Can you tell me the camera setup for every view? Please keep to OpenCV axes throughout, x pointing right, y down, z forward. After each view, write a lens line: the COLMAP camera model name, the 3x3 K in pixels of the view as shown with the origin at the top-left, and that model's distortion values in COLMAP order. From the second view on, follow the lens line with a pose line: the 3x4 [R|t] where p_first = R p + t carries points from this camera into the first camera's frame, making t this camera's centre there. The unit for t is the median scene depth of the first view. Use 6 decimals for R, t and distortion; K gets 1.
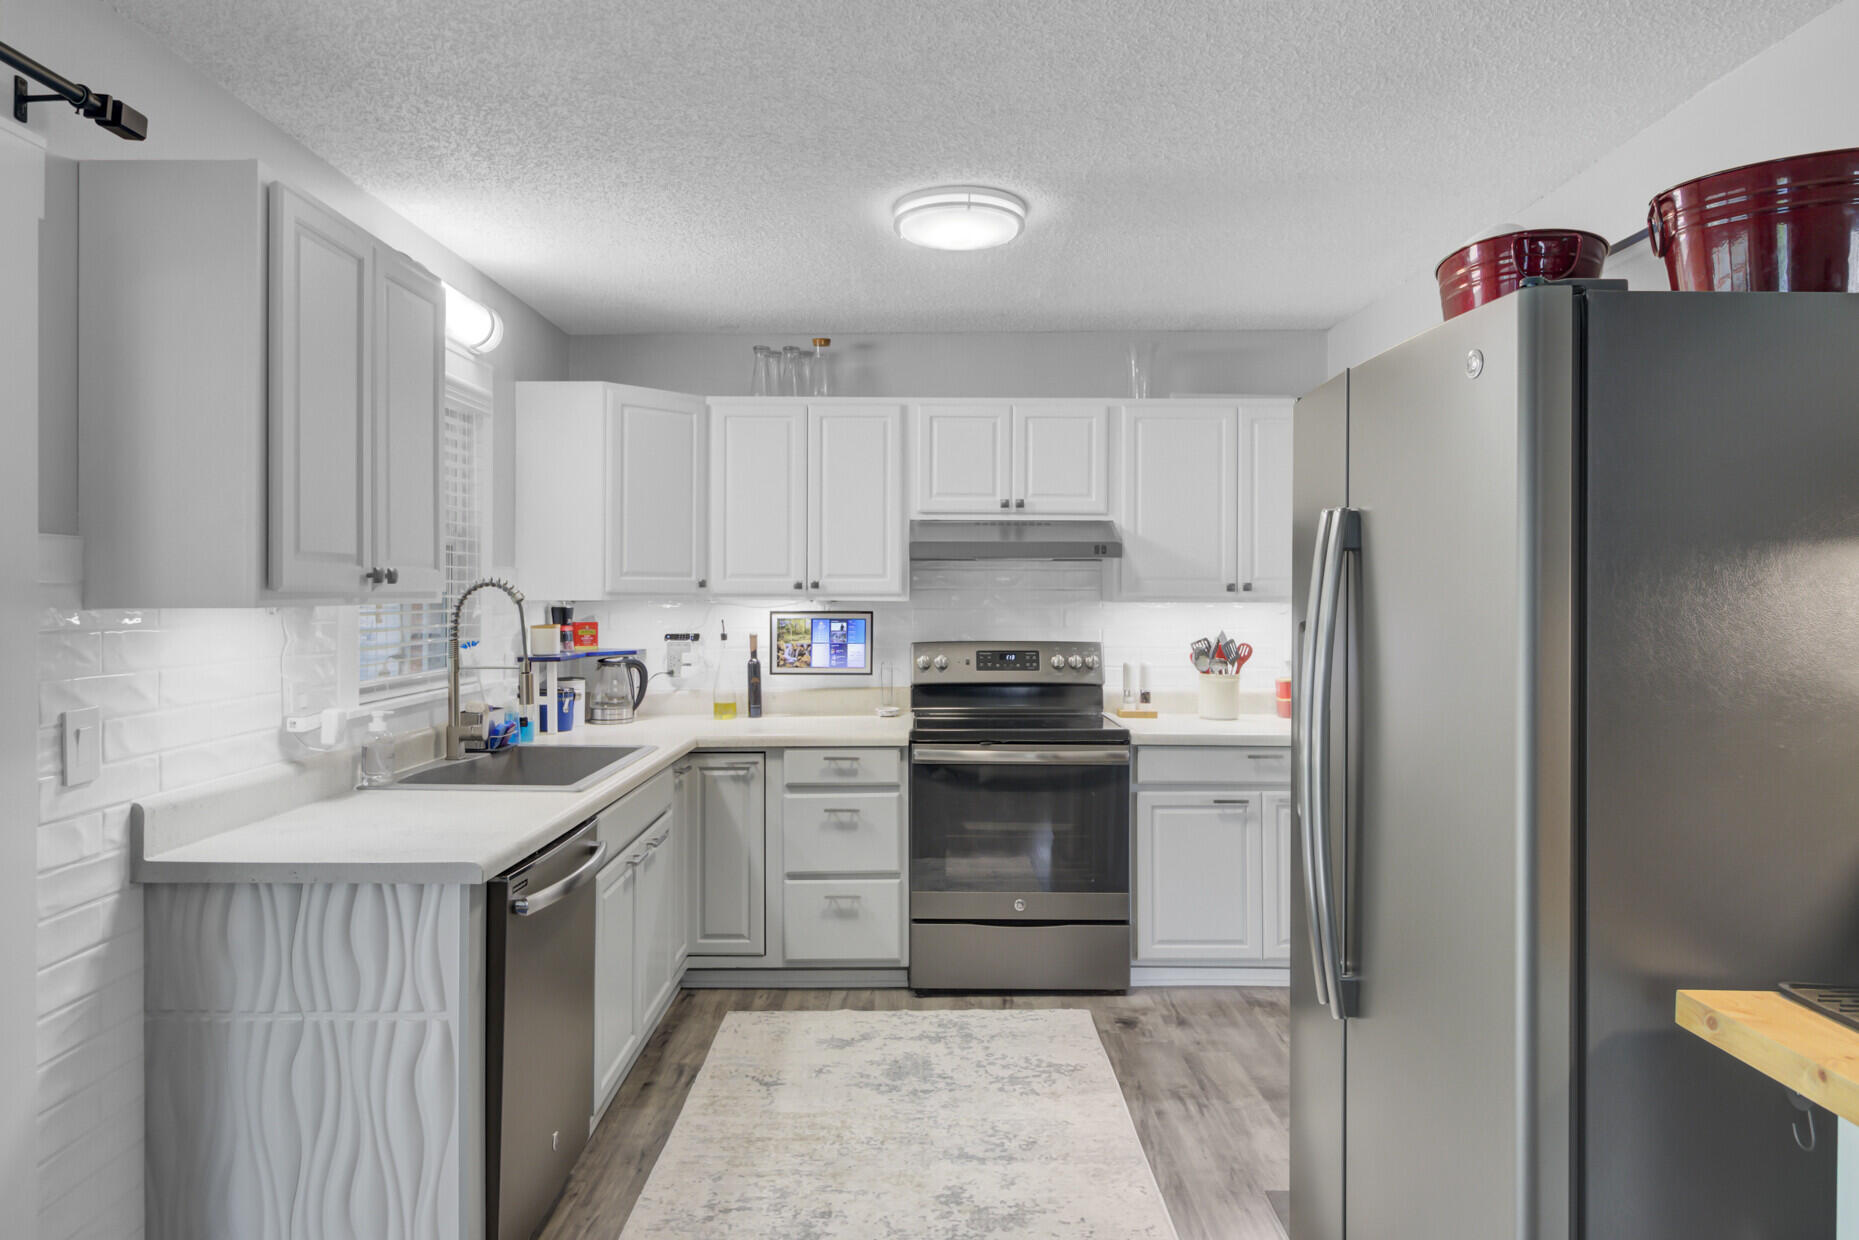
lens RADIAL K [[1157.2, 0, 927.4], [0, 1157.2, 583.7], [0, 0, 1]] dist [0.001248, -0.001801]
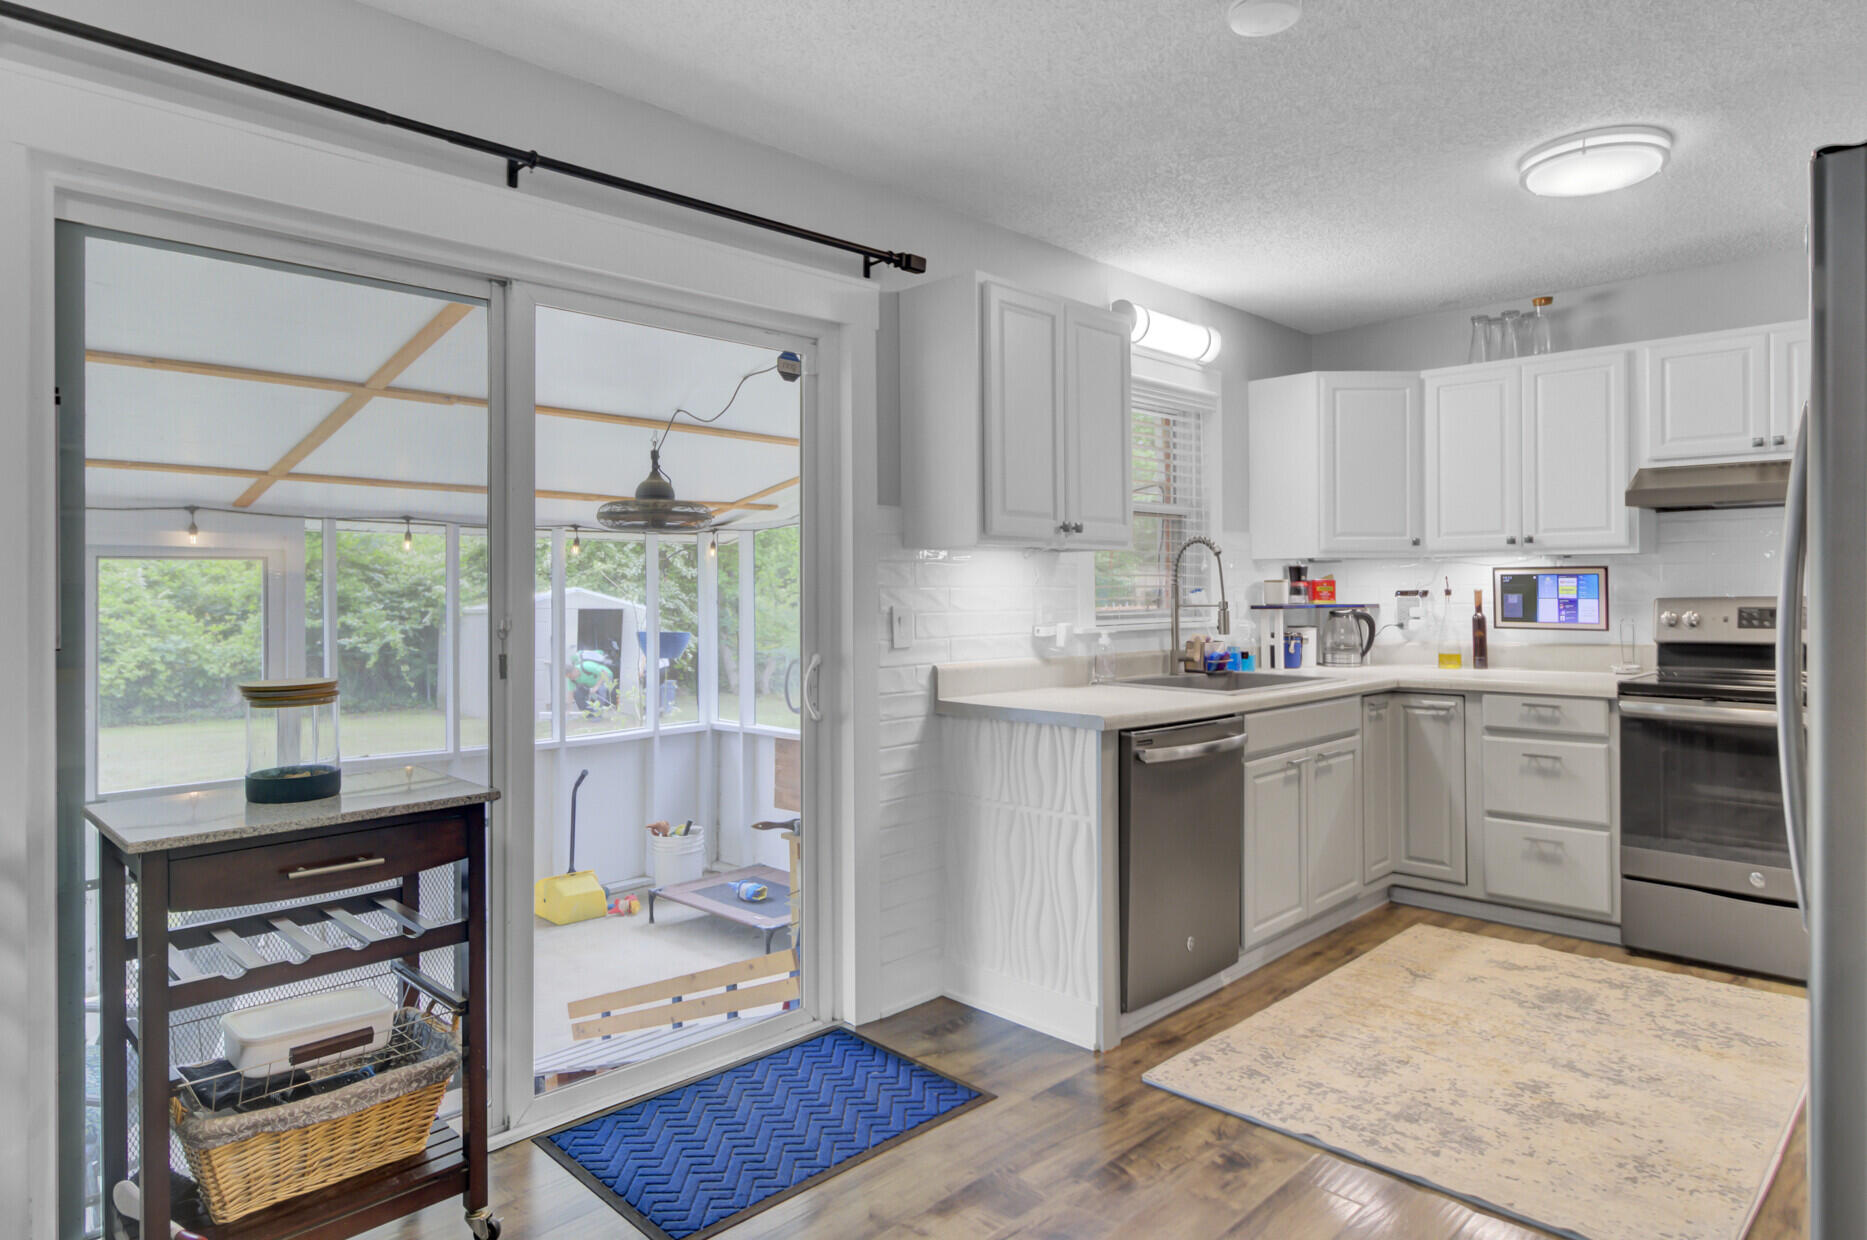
lens RADIAL K [[1109.7, 0, 931.0], [0, 1109.7, 586.8], [0, 0, 1]] dist [-0.002291, -0.001444]
pose [[0.713449, -0.007700, -0.700665, 0.230745], [0.012377, 0.999922, 0.001615, 0.037570], [0.700598, -0.009824, 0.713489, -0.080116]]
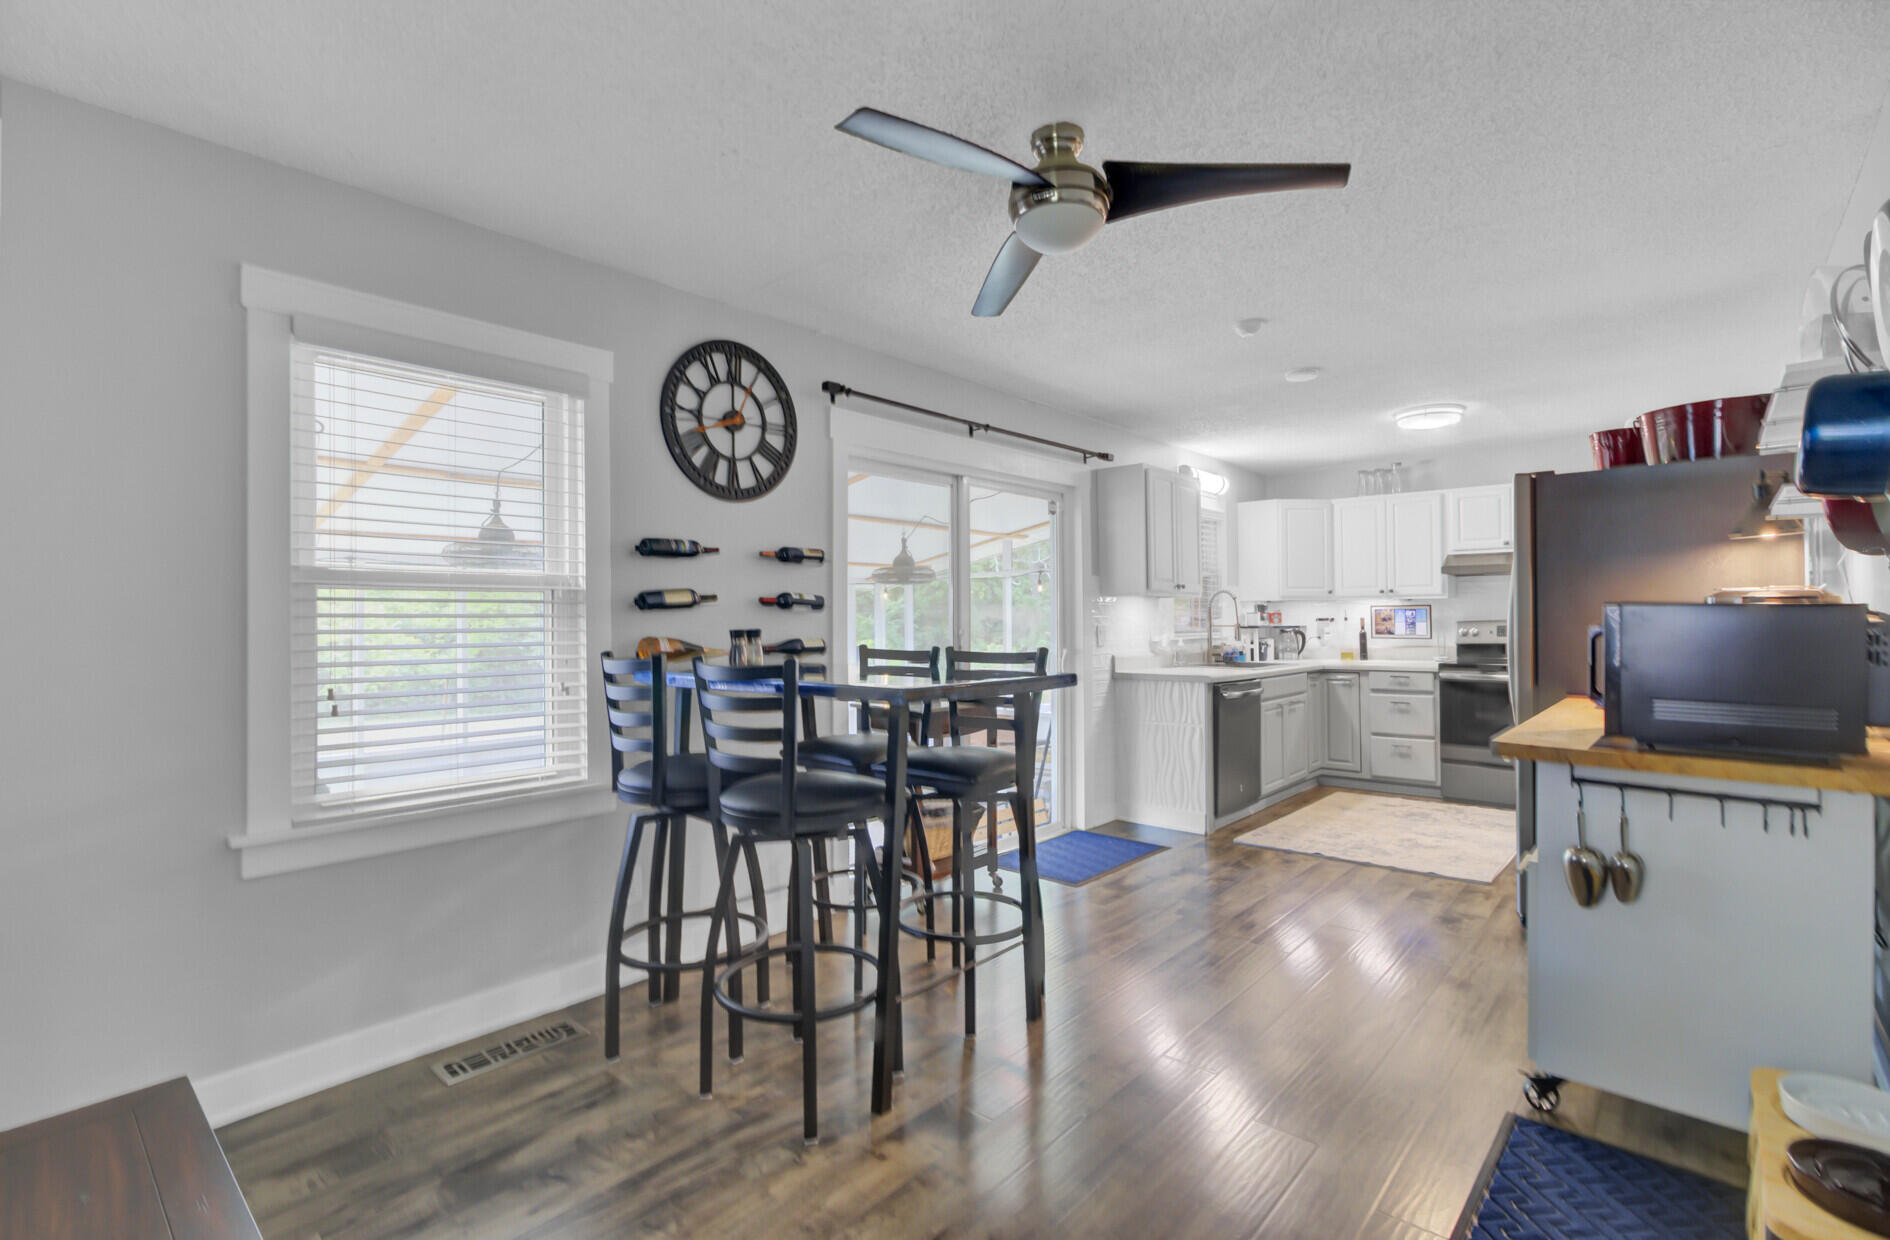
lens RADIAL K [[874.8, 0, 941.0], [0, 874.8, 607.7], [0, 0, 1]] dist [-0.003481, -0.000237]
pose [[0.752255, -0.017018, -0.658652, 0.326459], [0.012984, 0.999855, -0.011005, 0.038858], [0.658744, -0.000274, 0.752367, -0.656112]]
